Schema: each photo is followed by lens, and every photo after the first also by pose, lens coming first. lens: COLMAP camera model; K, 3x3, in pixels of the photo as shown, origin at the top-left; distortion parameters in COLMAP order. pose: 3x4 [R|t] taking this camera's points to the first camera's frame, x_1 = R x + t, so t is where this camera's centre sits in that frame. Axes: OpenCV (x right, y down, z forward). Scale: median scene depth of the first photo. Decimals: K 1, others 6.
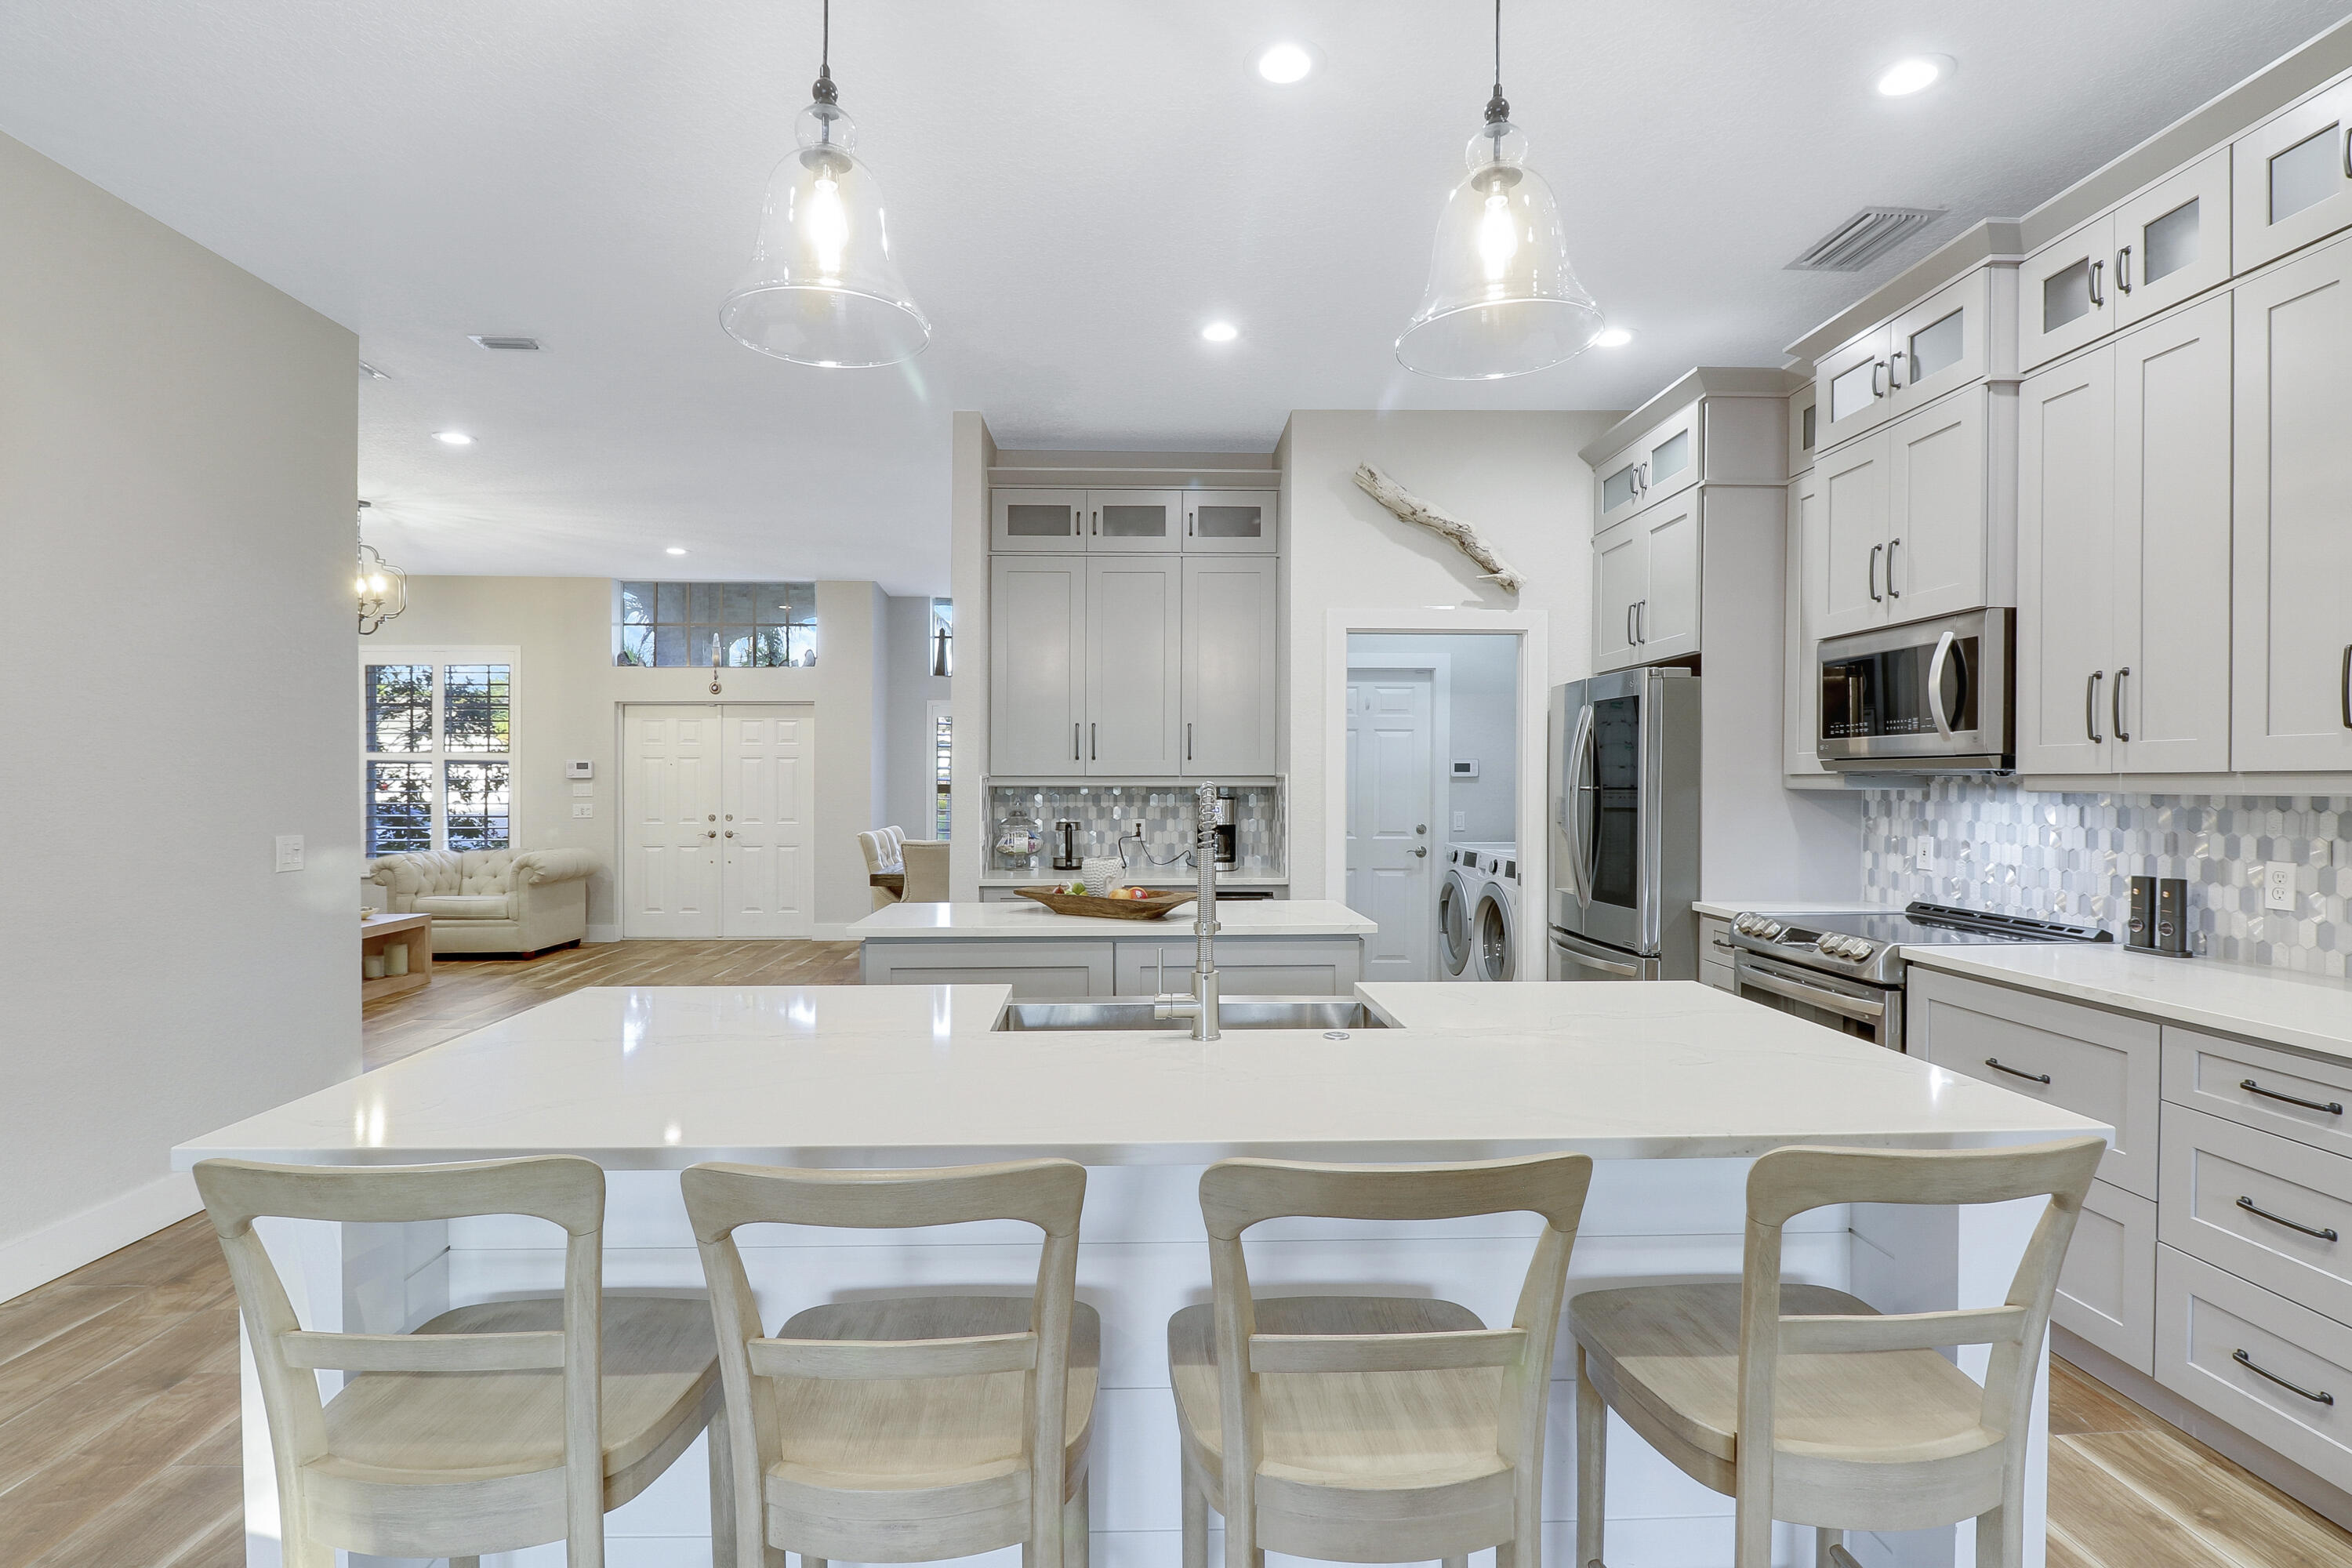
lens RADIAL K [[1139.9, 0, 1146.3], [0, 1139.9, 791.0], [0, 0, 1]] dist [0.000145, -0.014894]
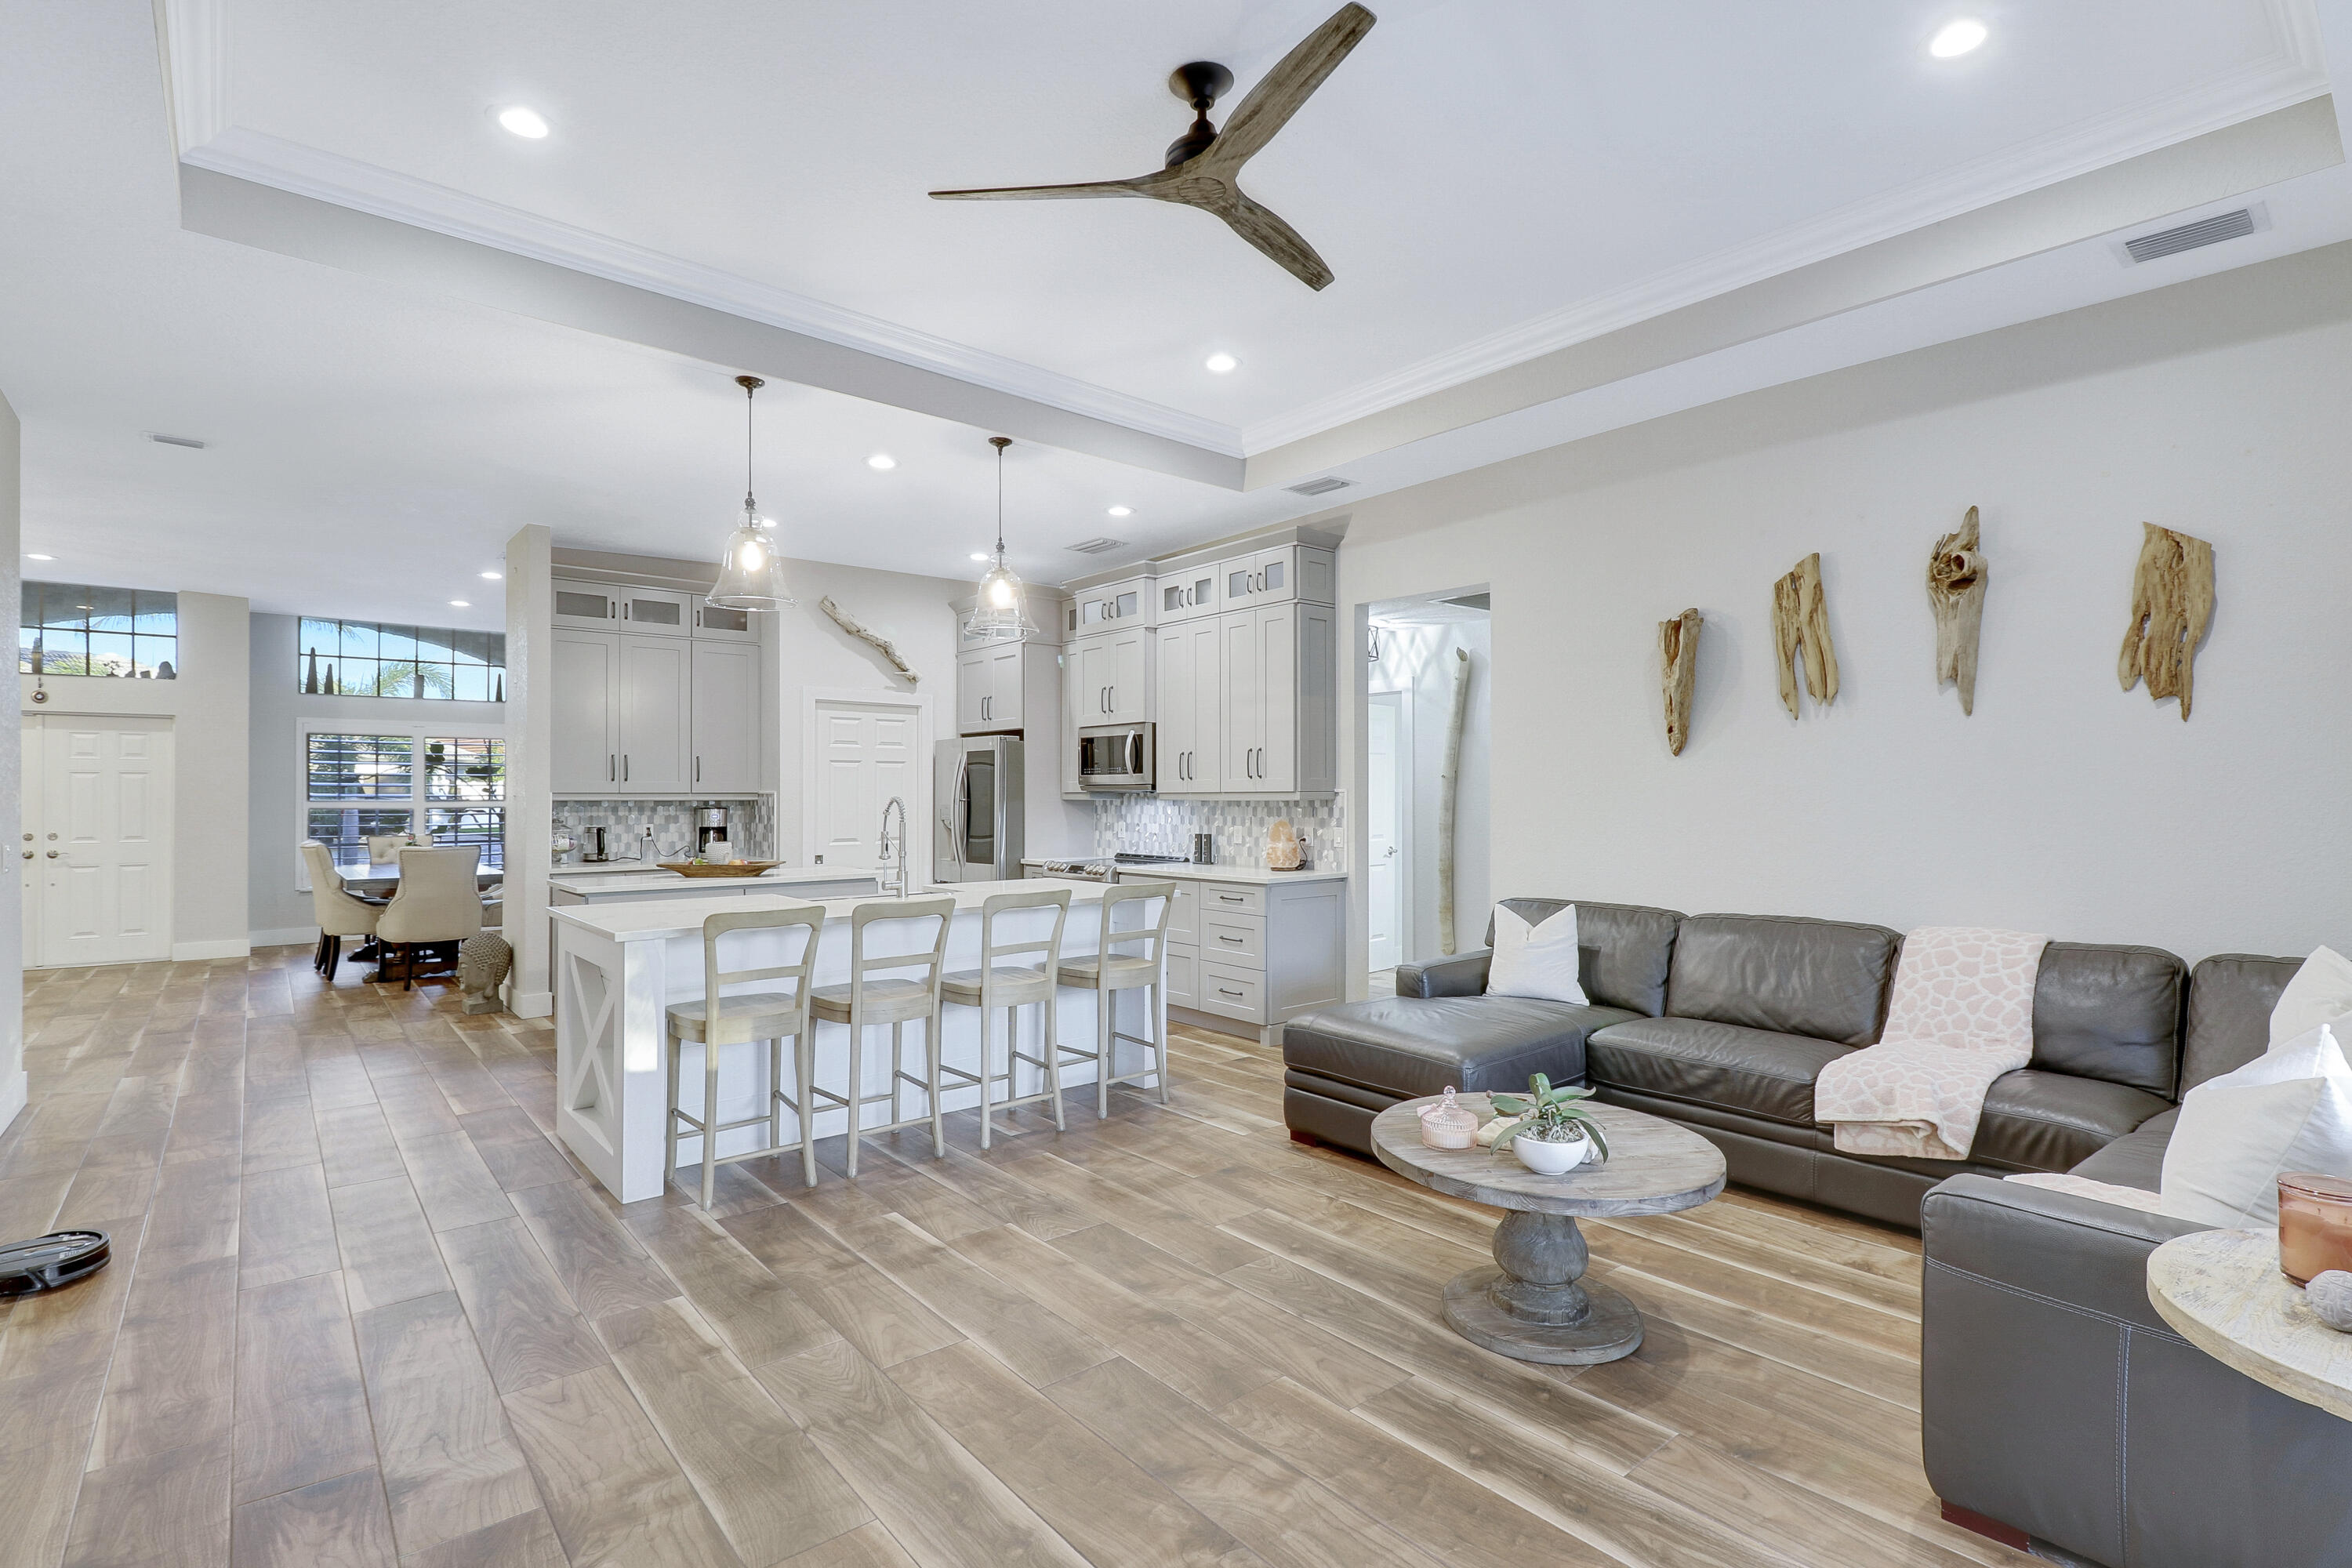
lens RADIAL K [[1124.1, 0, 1181.6], [0, 1124.1, 776.8], [0, 0, 1]] dist [0.008050, -0.020810]
pose [[0.780115, 0.008672, 0.625576, -0.552850], [0.007411, 0.999706, -0.023099, 0.005672], [-0.625592, 0.022656, 0.779821, -0.723235]]
